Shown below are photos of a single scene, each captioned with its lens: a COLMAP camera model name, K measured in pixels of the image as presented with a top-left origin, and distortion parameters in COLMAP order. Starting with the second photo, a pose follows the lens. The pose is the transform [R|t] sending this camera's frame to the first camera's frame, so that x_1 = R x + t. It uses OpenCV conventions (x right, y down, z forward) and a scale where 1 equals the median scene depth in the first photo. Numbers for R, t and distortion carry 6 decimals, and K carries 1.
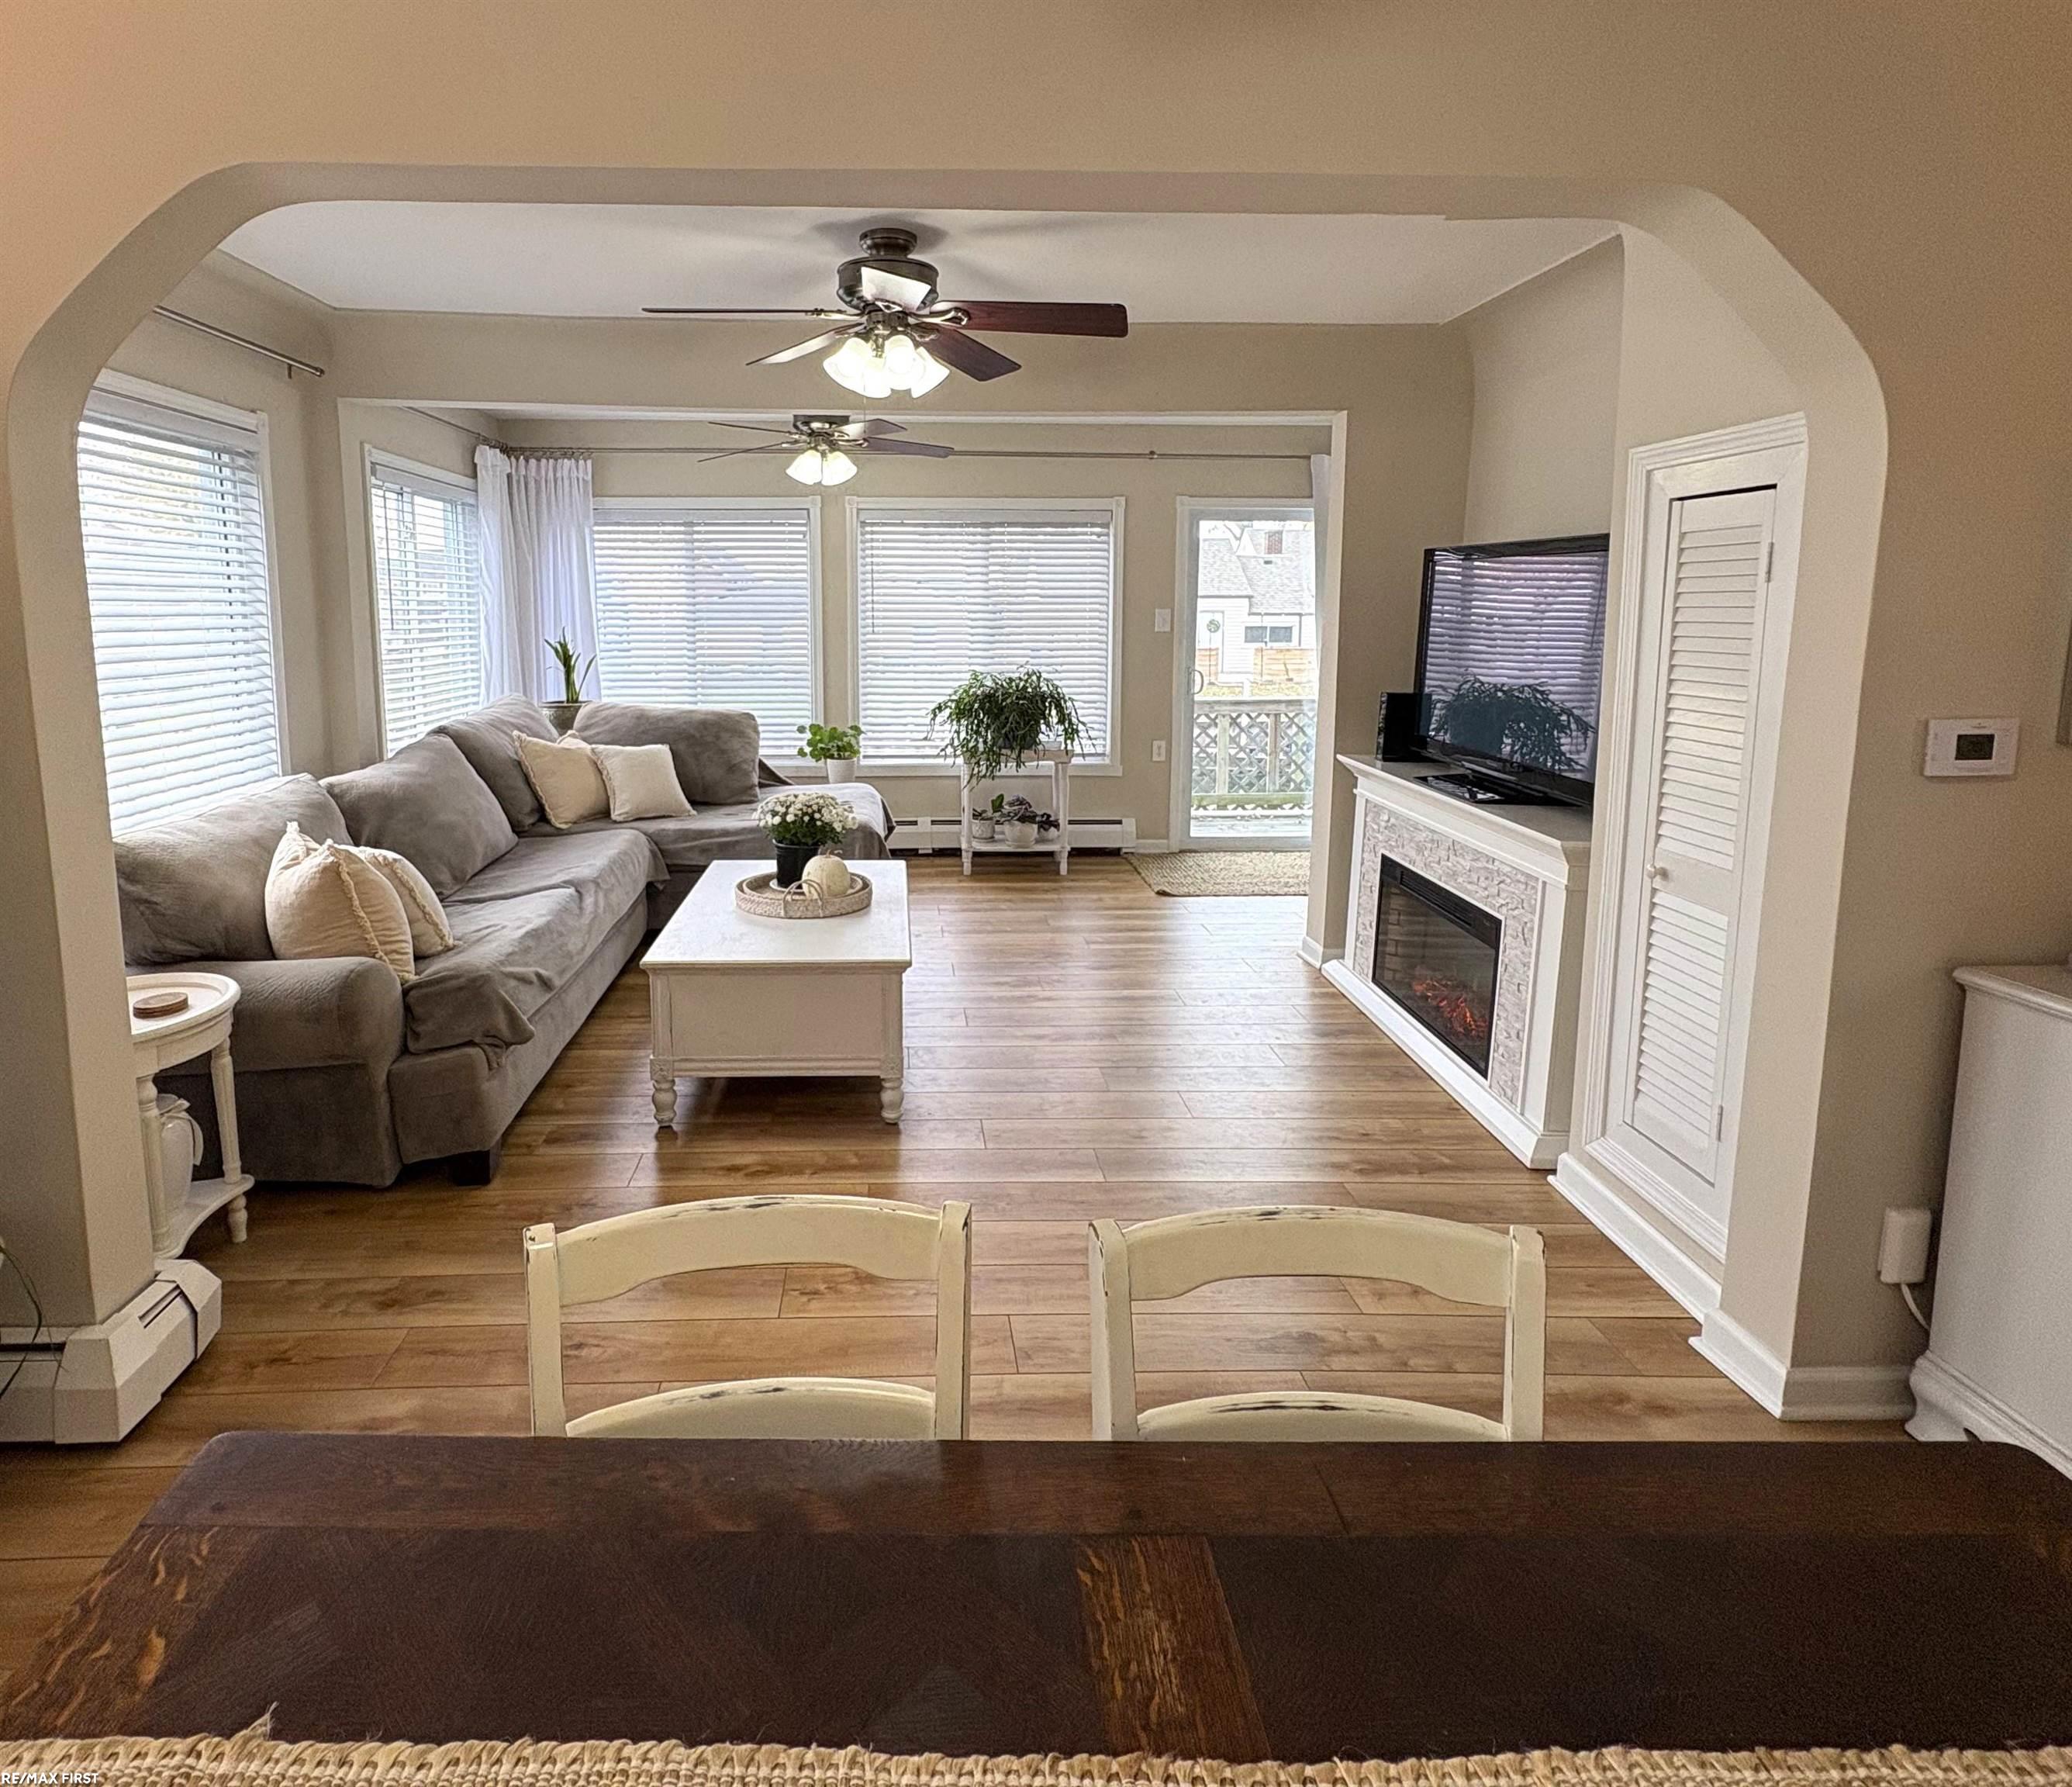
lens RADIAL K [[1121.1, 0, 930.9], [0, 1121.1, 747.7], [0, 0, 1]] dist [-0.001088, 0.002280]
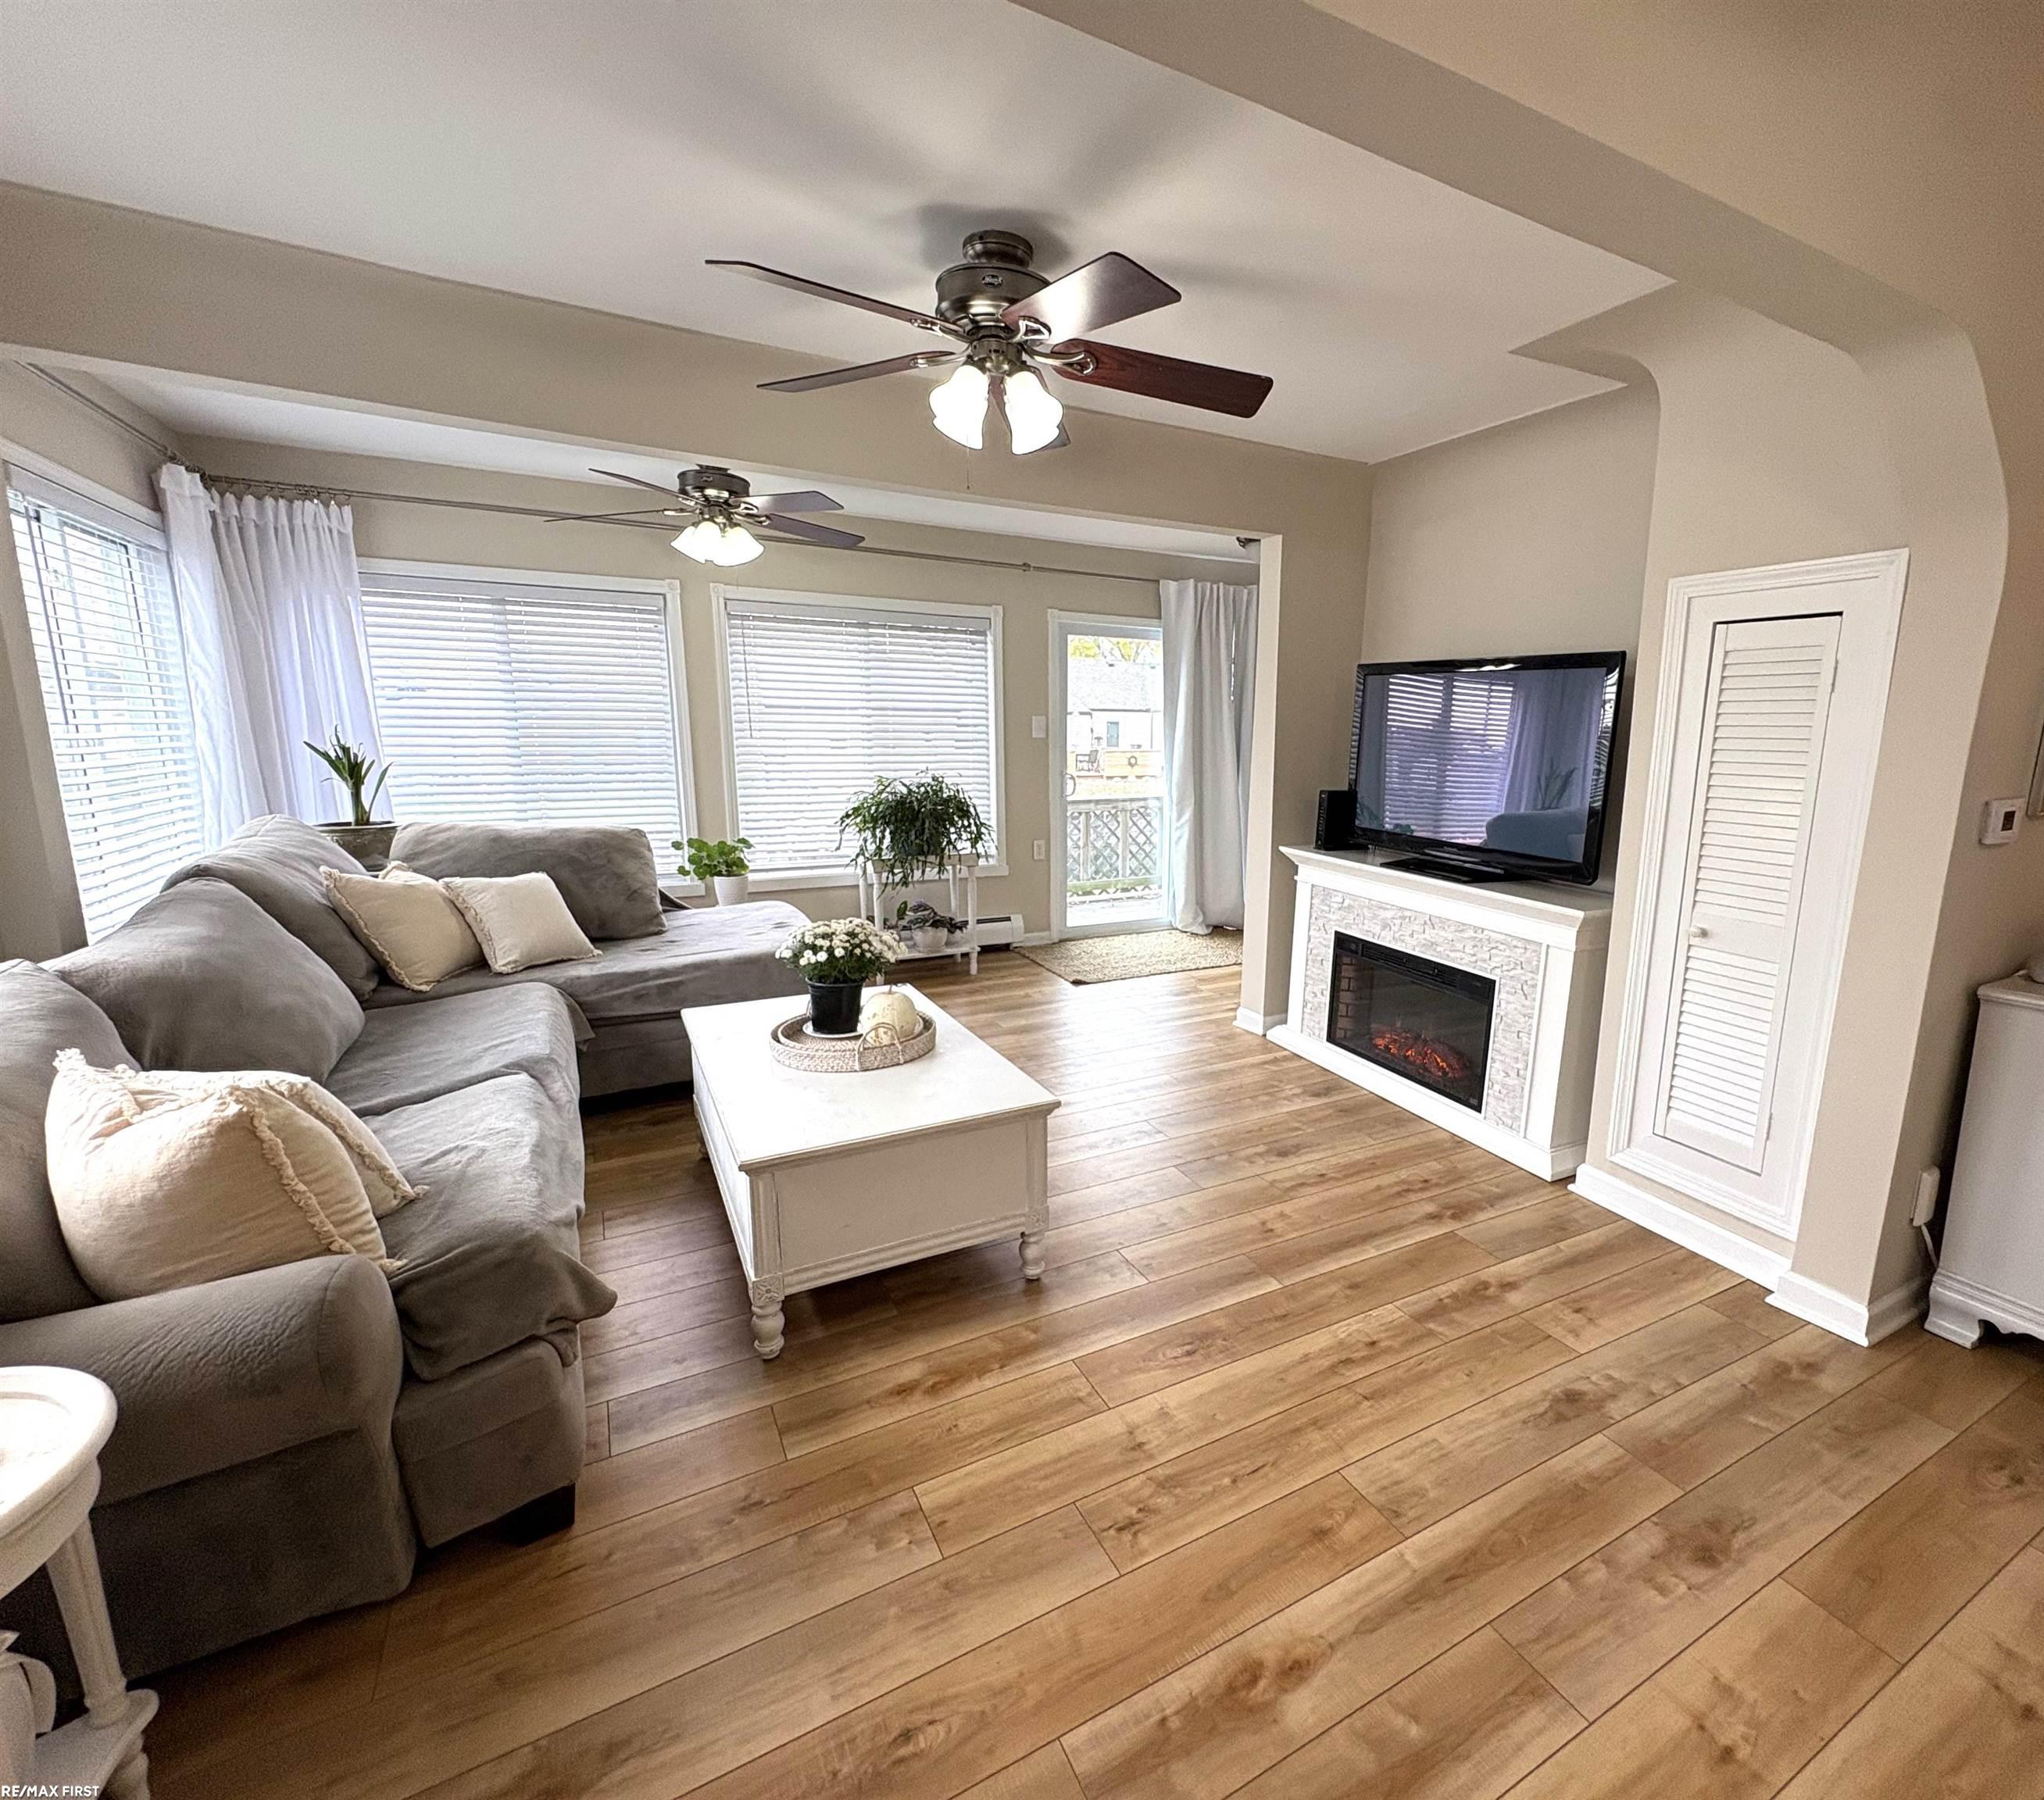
lens RADIAL K [[960.1, 0, 1143.5], [0, 960.1, 902.0], [0, 0, 1]] dist [0.002922, -0.000841]
pose [[0.878536, -0.074583, 0.471817, -0.214840], [0.045228, 0.996286, 0.073275, -0.014860], [-0.475530, -0.043035, 0.878646, 0.208500]]
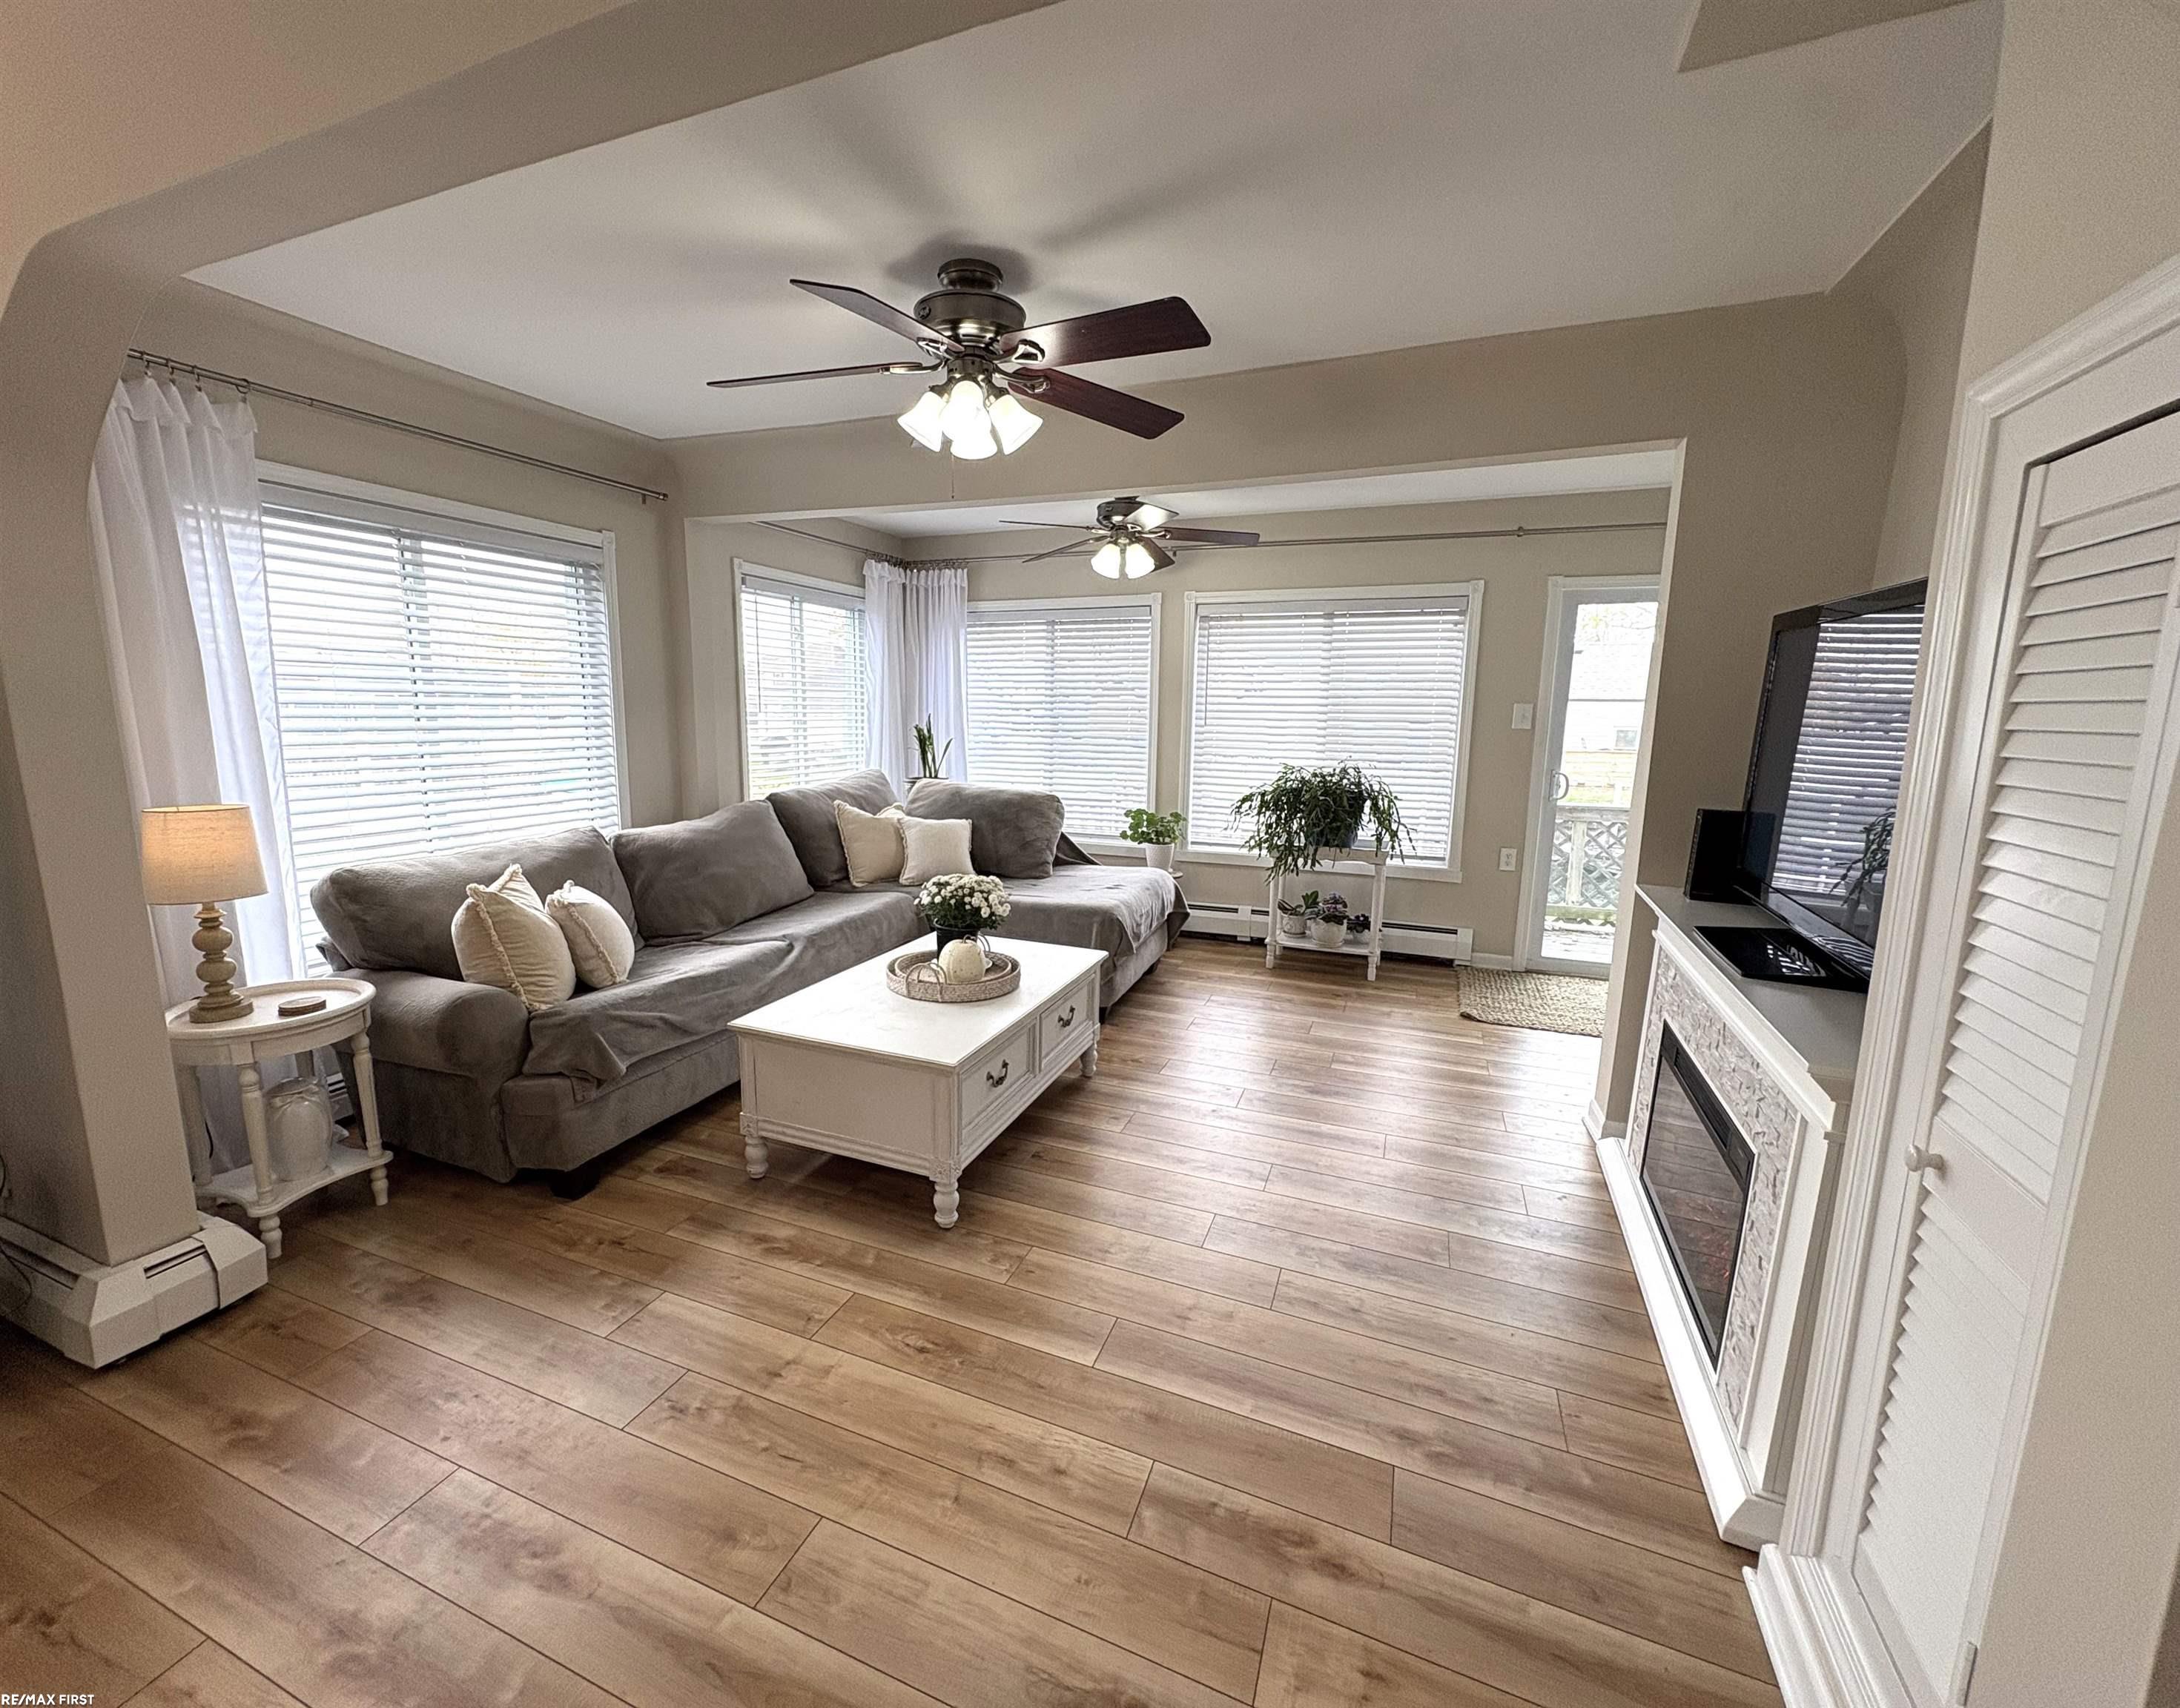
lens RADIAL K [[913.5, 0, 1039.7], [0, 913.5, 854.9], [0, 0, 1]] dist [-0.002698, 0.001053]
pose [[0.906466, 0.077441, -0.415117, 0.242949], [-0.063073, 0.996843, 0.048235, -0.018559], [0.417542, -0.017540, 0.908488, 0.236379]]
